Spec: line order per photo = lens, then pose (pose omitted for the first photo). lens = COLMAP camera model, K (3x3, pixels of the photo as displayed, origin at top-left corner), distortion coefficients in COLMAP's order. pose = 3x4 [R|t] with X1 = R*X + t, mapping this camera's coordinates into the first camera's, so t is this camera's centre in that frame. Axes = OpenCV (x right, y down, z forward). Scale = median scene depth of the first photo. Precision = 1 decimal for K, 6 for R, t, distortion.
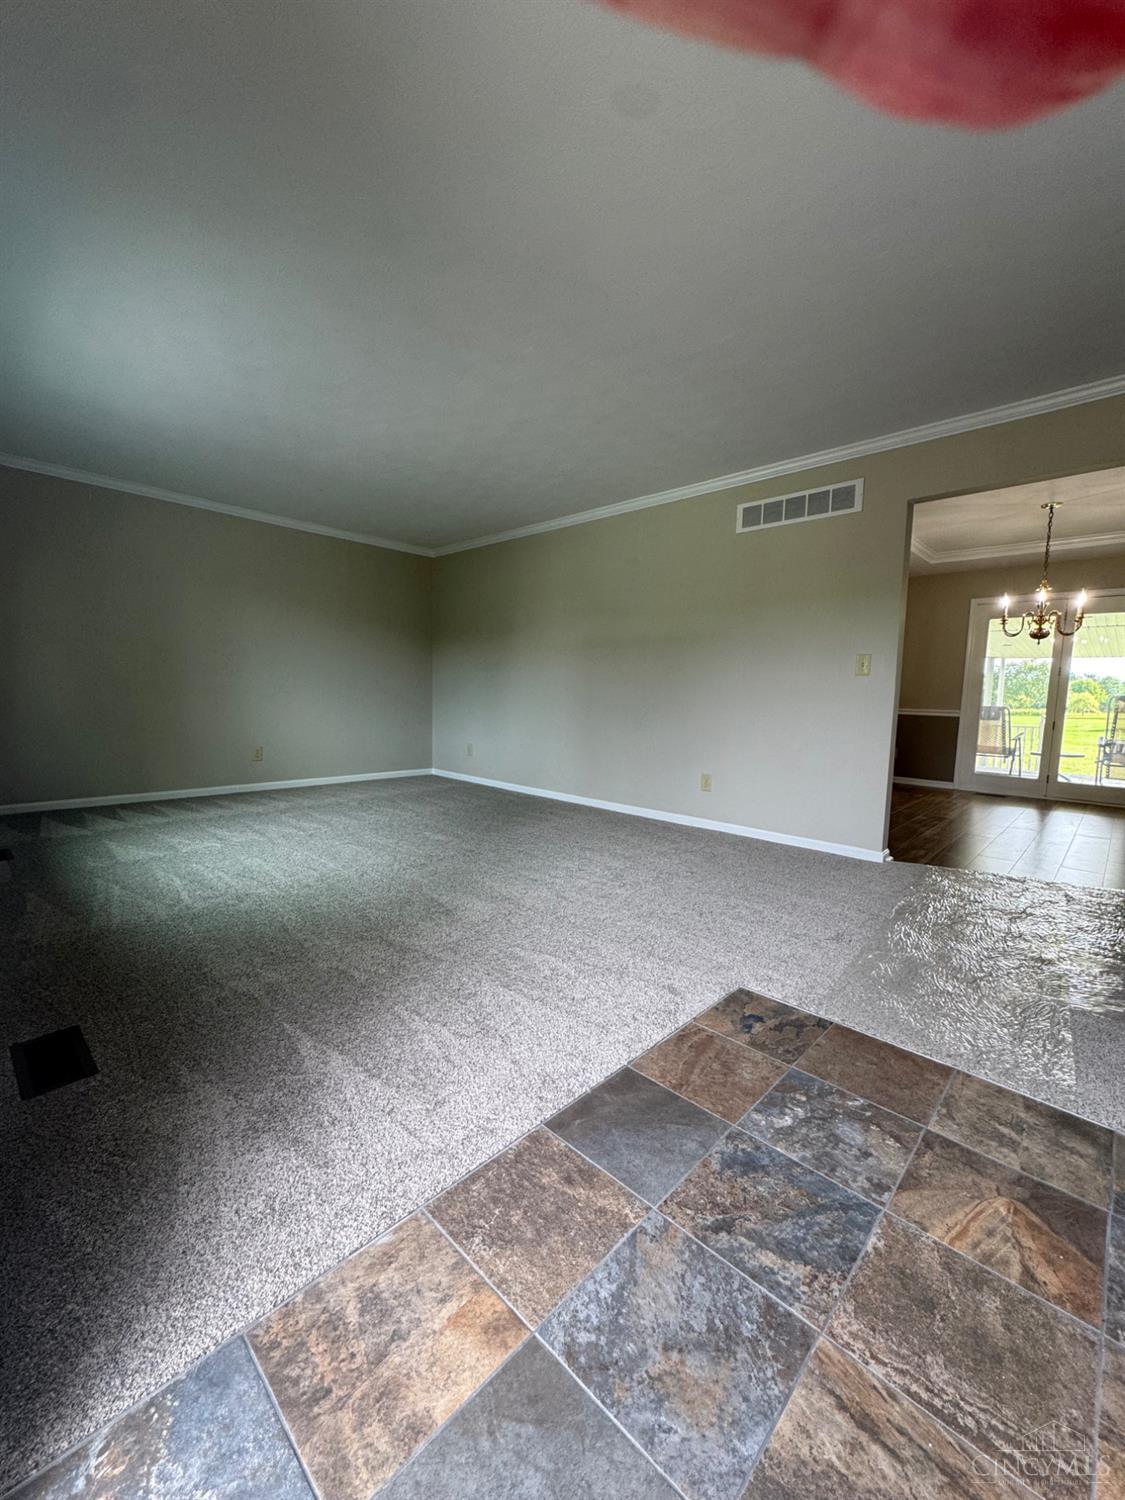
lens RADIAL K [[598.9, 0, 560.3], [0, 598.9, 749.7], [0, 0, 1]] dist [-0.001679, 0.000427]
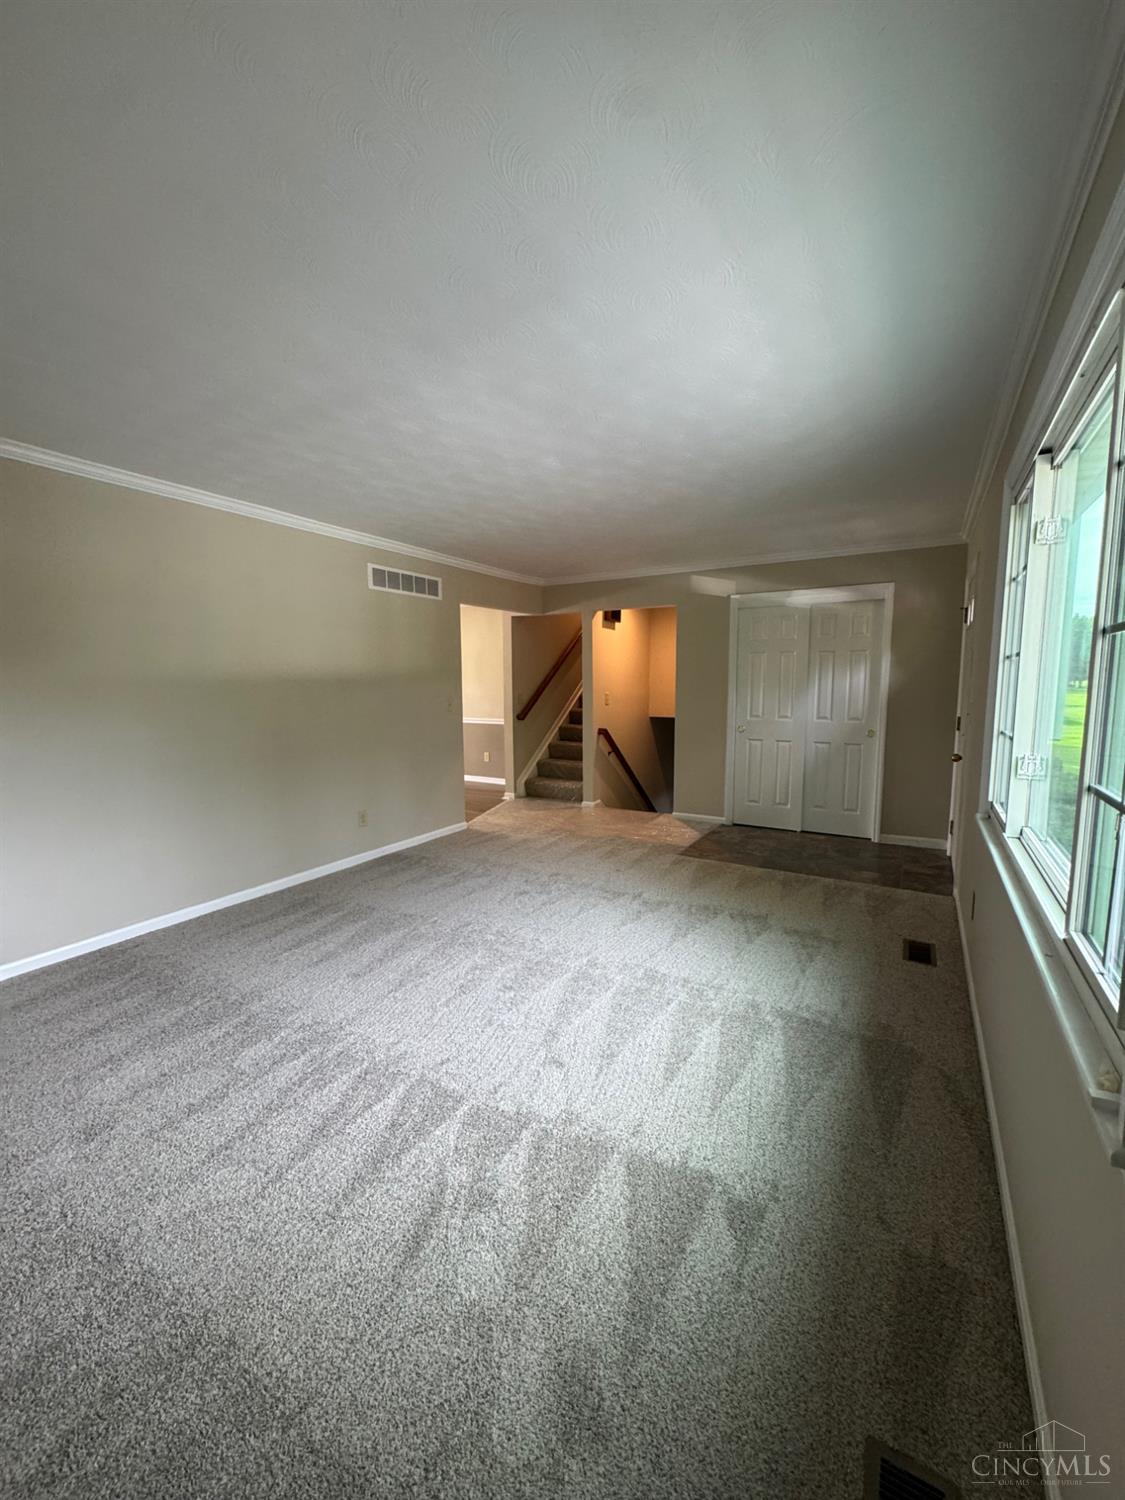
lens RADIAL K [[598.9, 0, 565.0], [0, 598.9, 753.5], [0, 0, 1]] dist [-0.001679, 0.000427]
pose [[-0.229052, -0.138454, 0.963517, -1.263970], [0.091922, 0.982333, 0.163010, -0.295969], [-0.969064, 0.125907, -0.212278, 1.303976]]
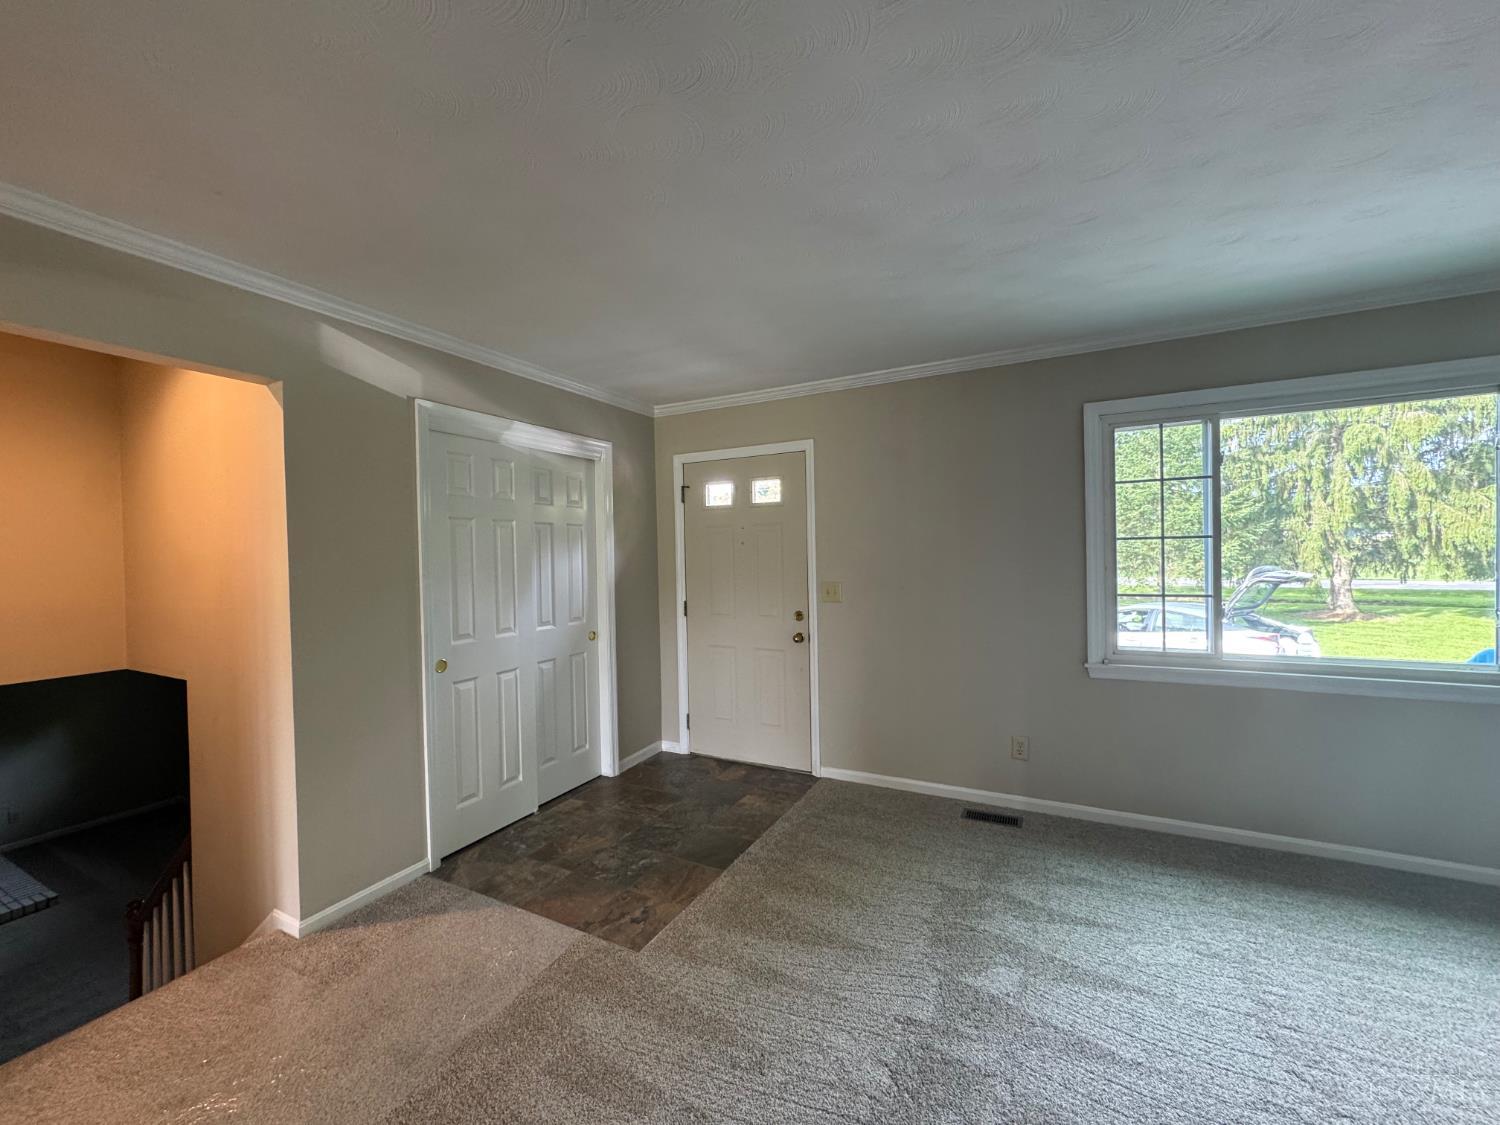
lens RADIAL K [[598.9, 0, 752.1], [0, 598.9, 559.9], [0, 0, 1]] dist [-0.001679, 0.000427]
pose [[-0.957547, -0.004378, -0.288245, 0.290168], [-0.034455, 0.994456, 0.099353, -0.291642], [0.286212, 0.105067, -0.952389, 1.390802]]
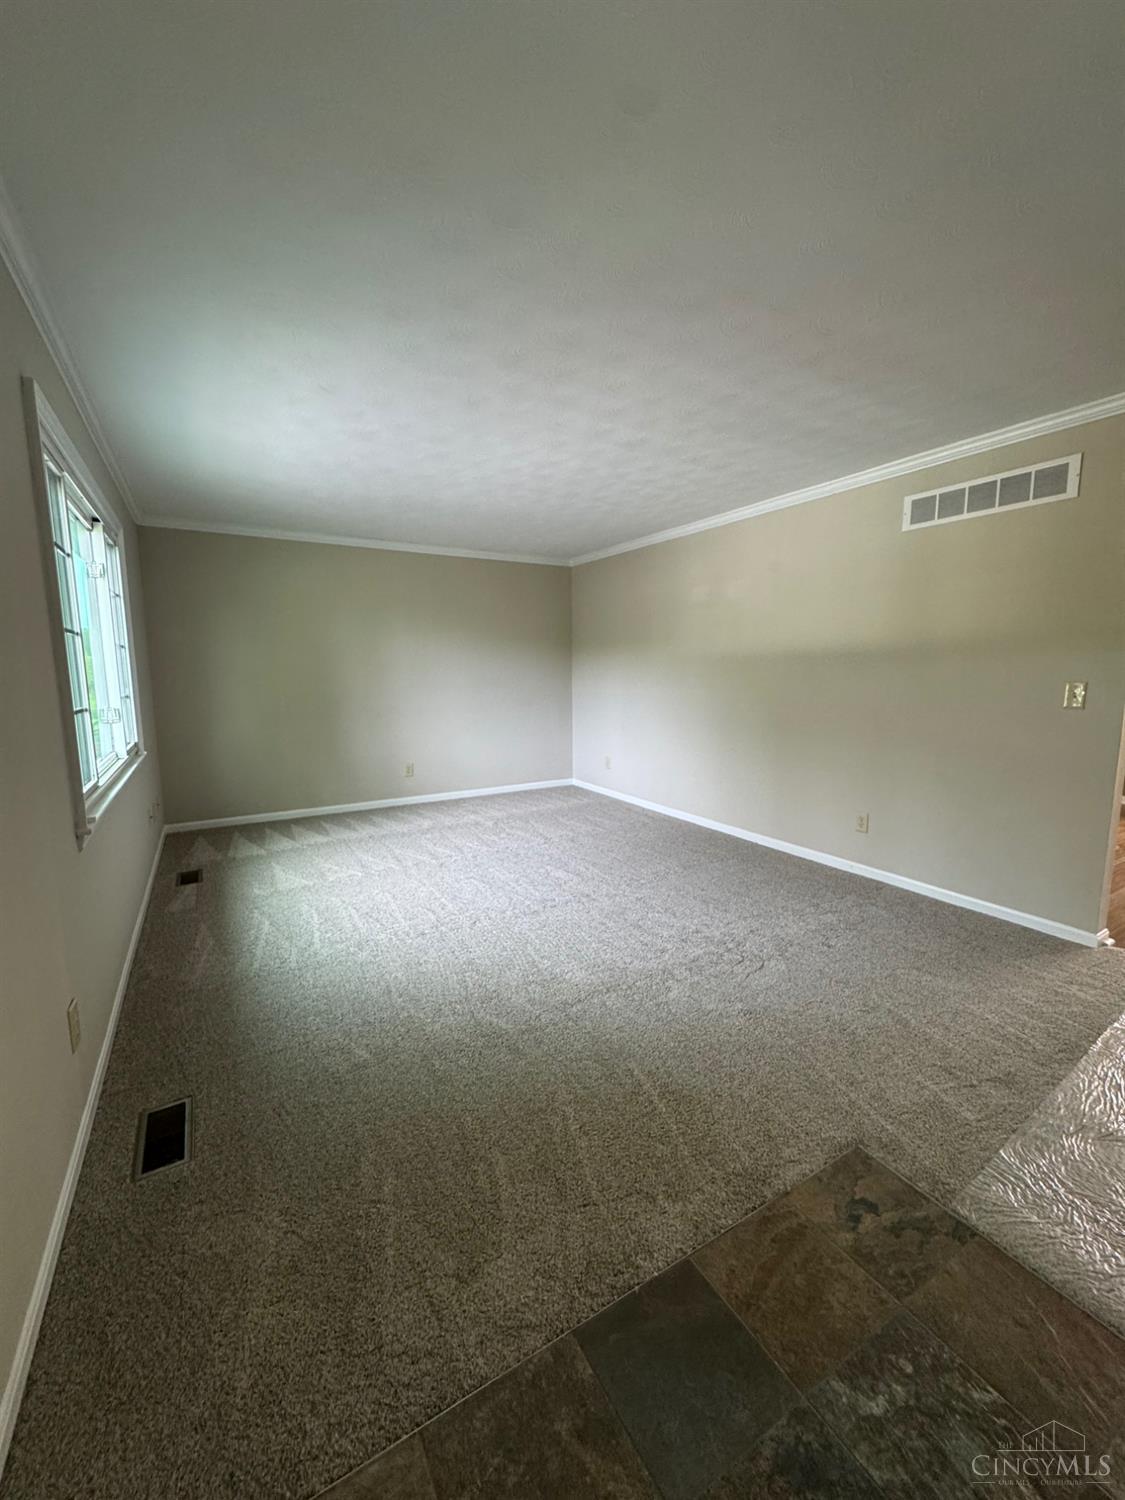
lens RADIAL K [[598.9, 0, 560.3], [0, 598.9, 747.7], [0, 0, 1]] dist [-0.001679, 0.000427]
pose [[0.962261, 0.005053, -0.272082, 0.088525], [0.004888, 0.999345, 0.035848, -0.129631], [0.272085, -0.035825, 0.961606, 0.076982]]
